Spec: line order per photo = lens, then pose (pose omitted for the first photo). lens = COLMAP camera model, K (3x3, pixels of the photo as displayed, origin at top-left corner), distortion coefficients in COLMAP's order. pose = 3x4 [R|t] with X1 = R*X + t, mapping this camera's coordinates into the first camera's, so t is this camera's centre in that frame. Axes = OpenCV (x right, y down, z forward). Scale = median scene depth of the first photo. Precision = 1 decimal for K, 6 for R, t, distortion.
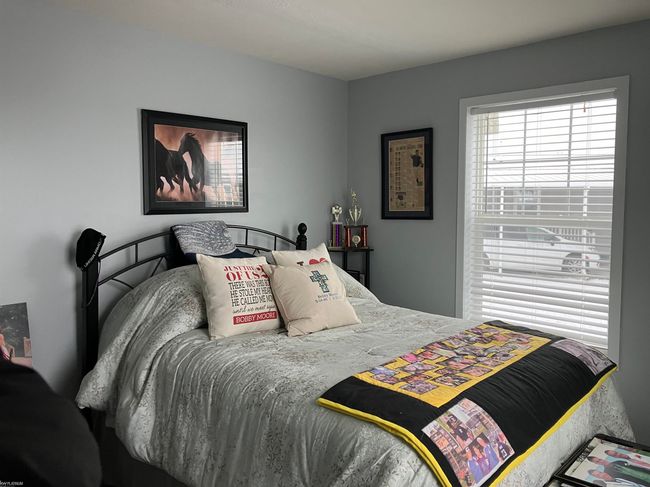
lens RADIAL K [[533.3, 0, 324.9], [0, 533.3, 242.8], [0, 0, 1]] dist [0.038295, -0.047463]
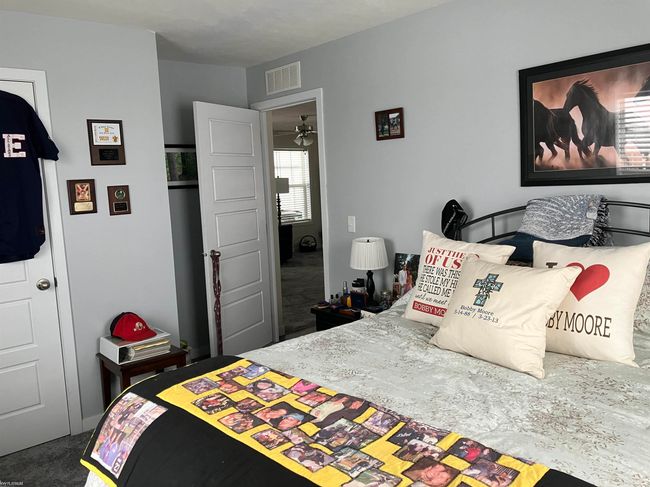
lens RADIAL K [[533.3, 0, 326.3], [0, 533.3, 242.7], [0, 0, 1]] dist [0.038295, -0.047463]
pose [[-0.088977, 0.123190, -0.988386, 0.602205], [-0.034136, 0.991362, 0.126634, -0.060501], [0.995449, 0.045007, -0.084003, 0.733554]]
